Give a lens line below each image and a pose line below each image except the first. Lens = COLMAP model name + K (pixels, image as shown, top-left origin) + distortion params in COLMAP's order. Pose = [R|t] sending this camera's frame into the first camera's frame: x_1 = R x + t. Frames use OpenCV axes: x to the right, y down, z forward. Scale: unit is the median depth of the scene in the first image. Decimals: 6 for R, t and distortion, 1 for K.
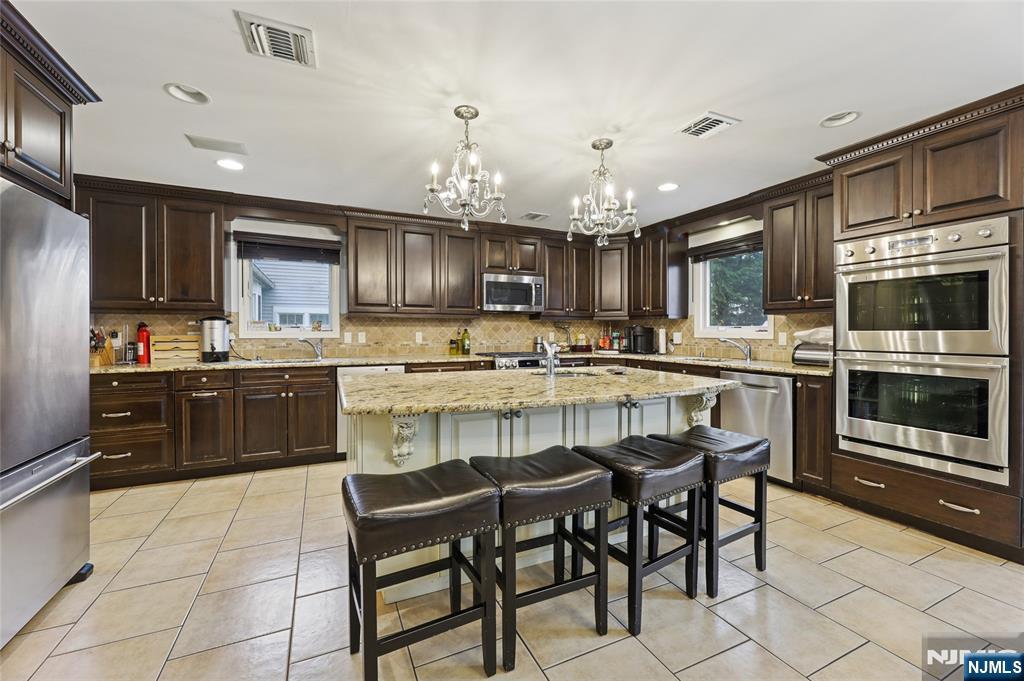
lens RADIAL K [[421.4, 0, 517.2], [0, 421.4, 333.7], [0, 0, 1]] dist [0.001222, 0.000064]
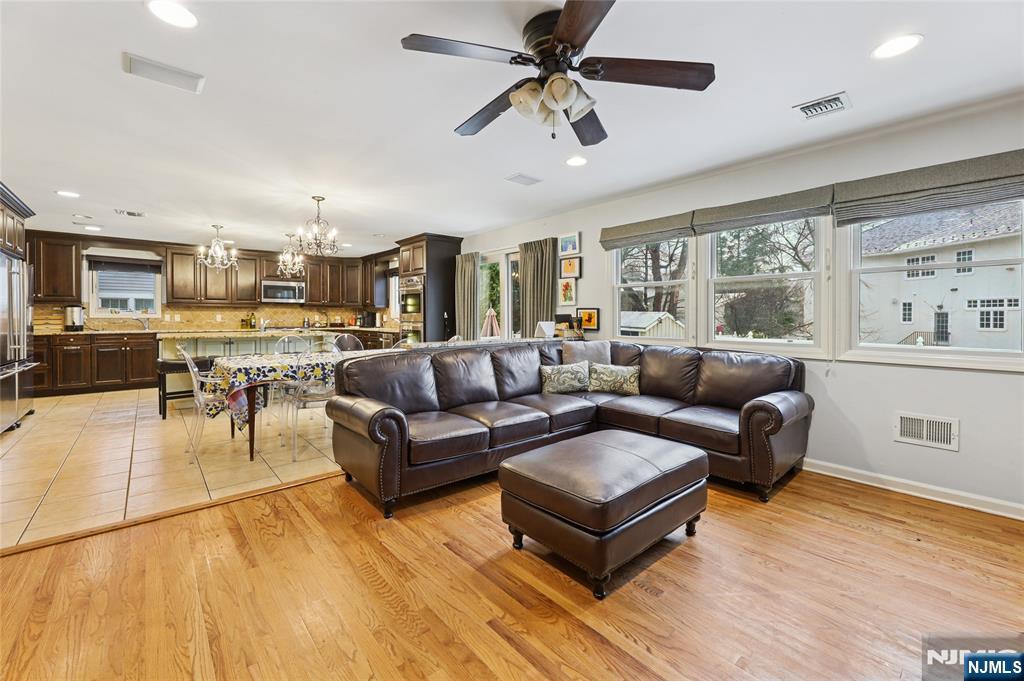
lens RADIAL K [[421.4, 0, 512.0], [0, 421.4, 319.8], [0, 0, 1]] dist [0.001222, 0.000064]
pose [[0.961607, -0.000421, 0.274430, 0.473222], [-0.000844, 0.999990, 0.004493, 0.009640], [-0.274429, -0.004552, 0.961597, -1.024411]]
